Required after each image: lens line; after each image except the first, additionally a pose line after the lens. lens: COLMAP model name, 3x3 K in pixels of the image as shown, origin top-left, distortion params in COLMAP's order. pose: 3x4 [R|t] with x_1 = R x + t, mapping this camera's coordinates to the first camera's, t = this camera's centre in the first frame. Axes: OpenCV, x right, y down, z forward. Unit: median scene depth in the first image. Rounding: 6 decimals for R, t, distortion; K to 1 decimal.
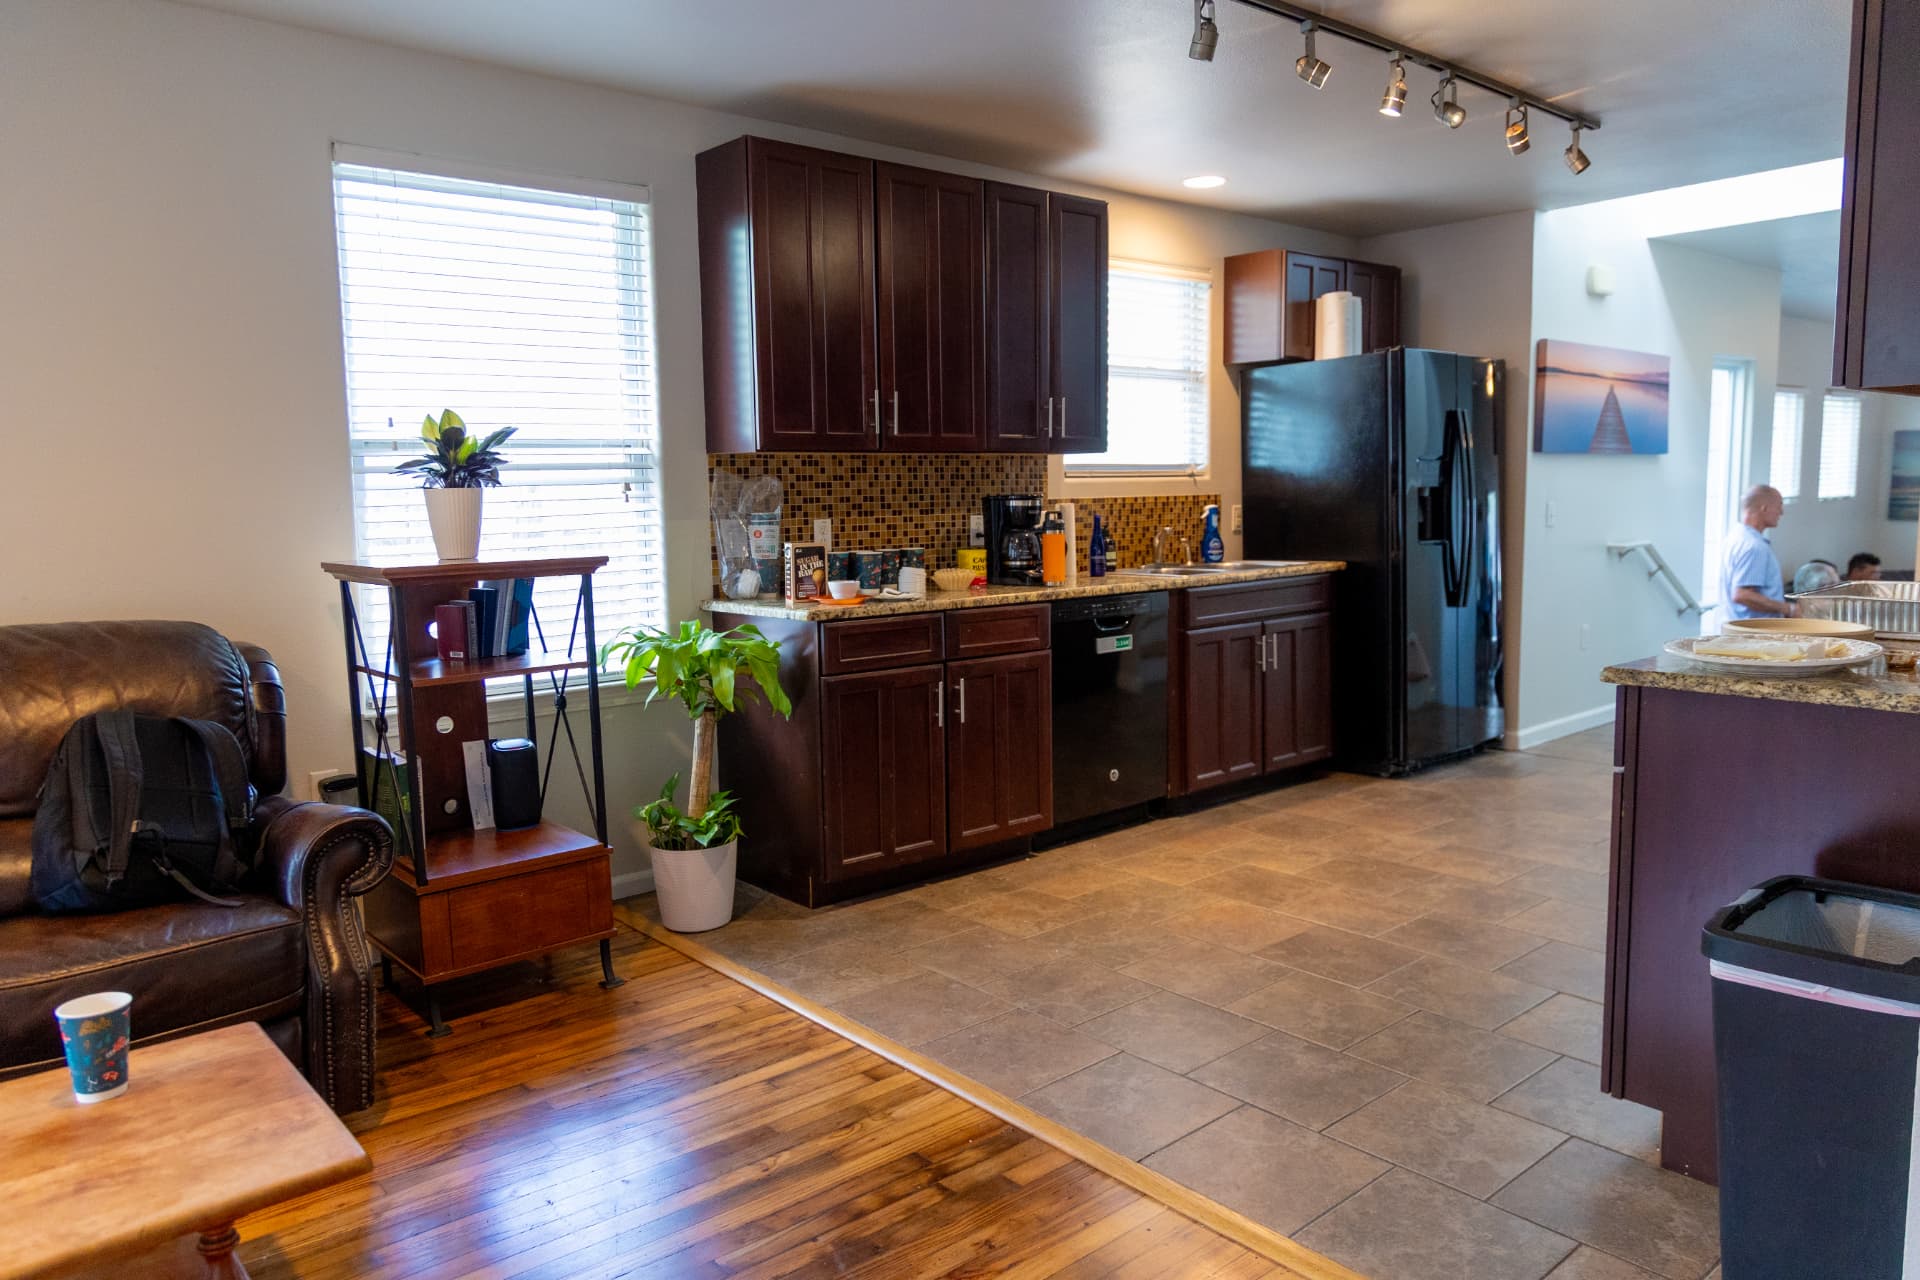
lens RADIAL K [[1281.0, 0, 967.6], [0, 1281.0, 645.0], [0, 0, 1]] dist [0.006466, 0.000029]
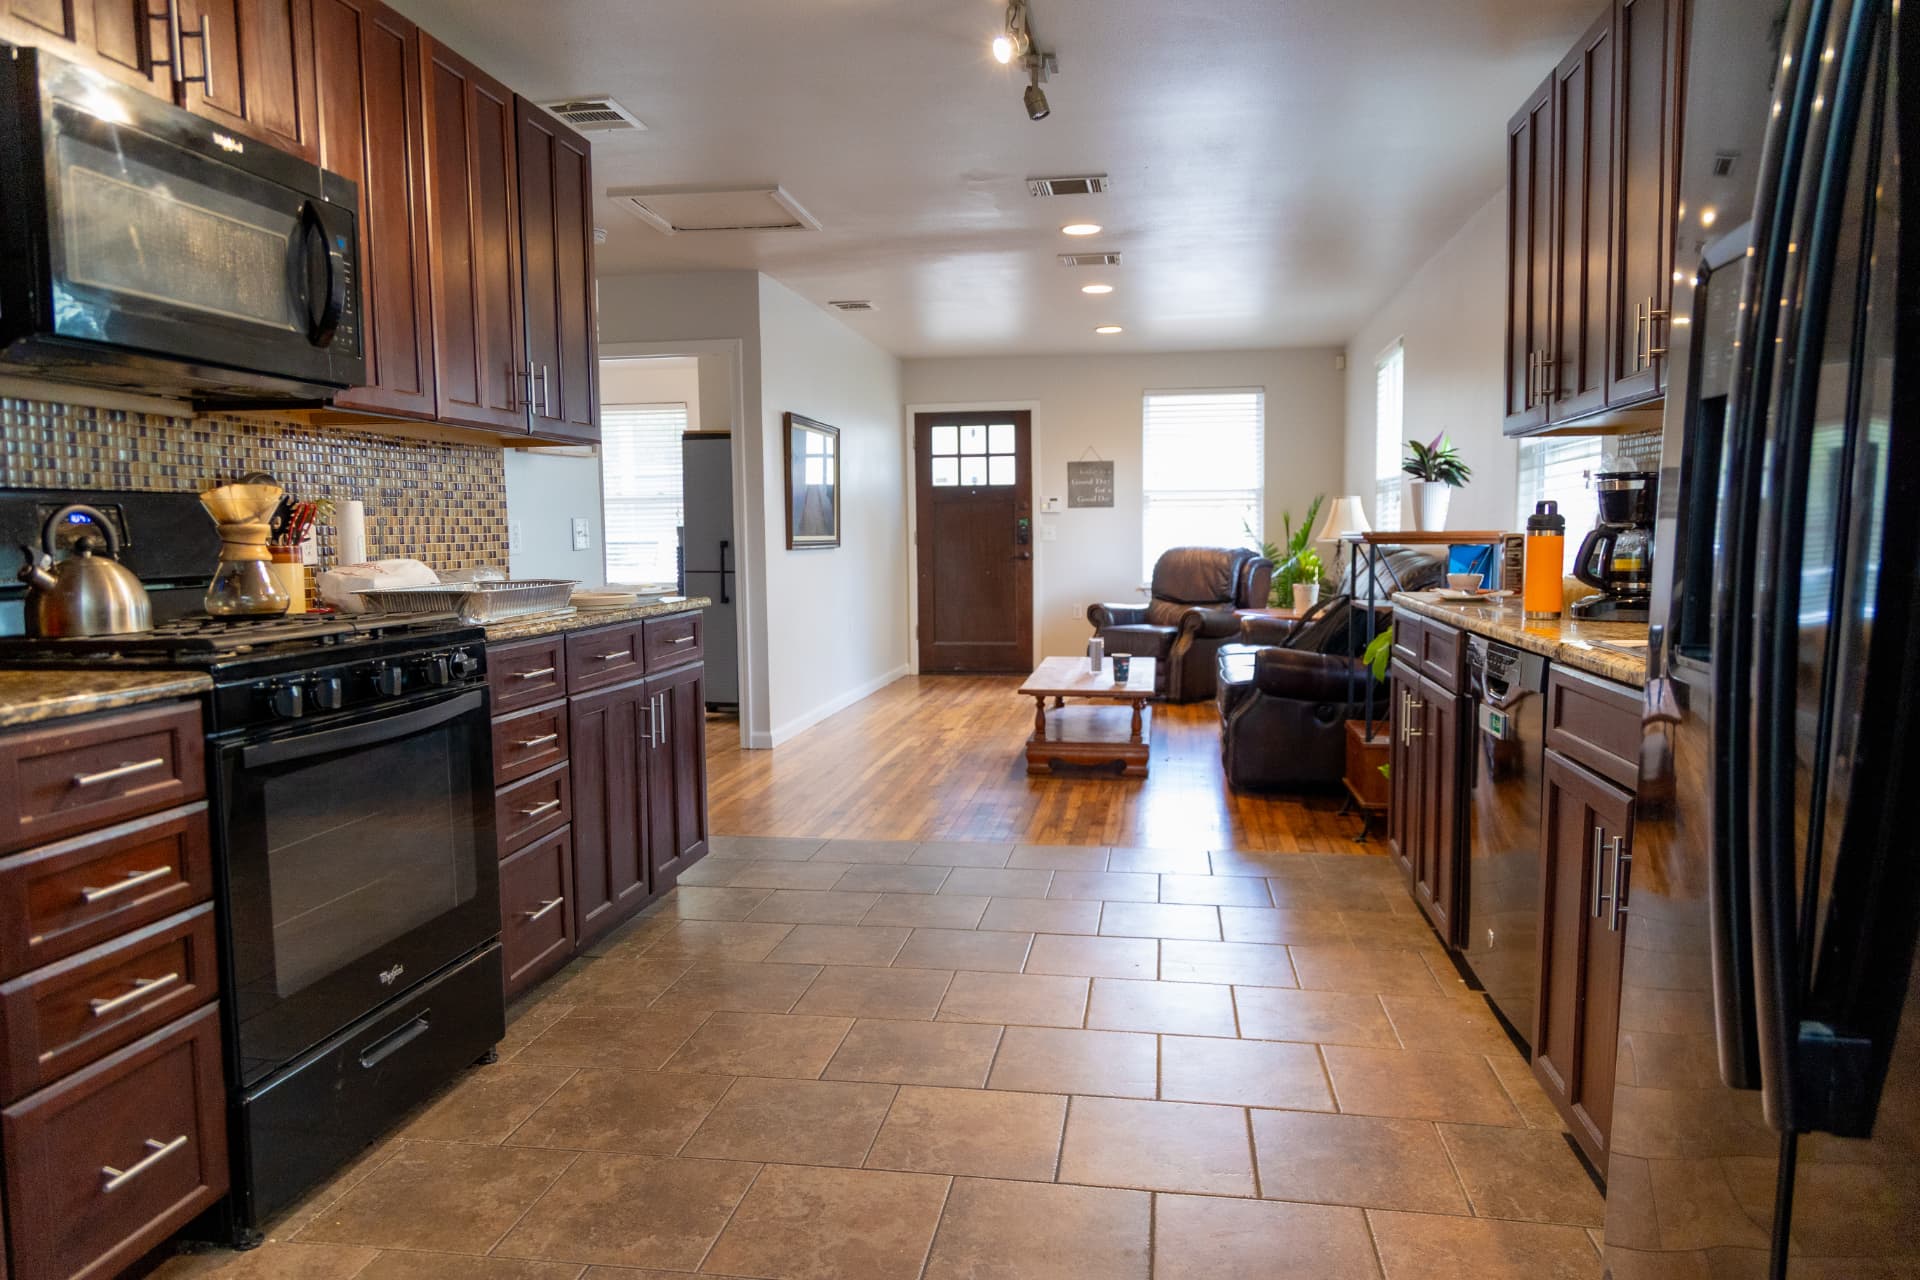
lens RADIAL K [[1281.0, 0, 962.9], [0, 1281.0, 643.1], [0, 0, 1]] dist [0.006466, 0.000029]
pose [[-0.767335, 0.080905, -0.636122, 0.766374], [-0.043350, 0.983194, 0.177340, -0.146661], [0.639779, 0.163655, -0.750932, 1.439024]]
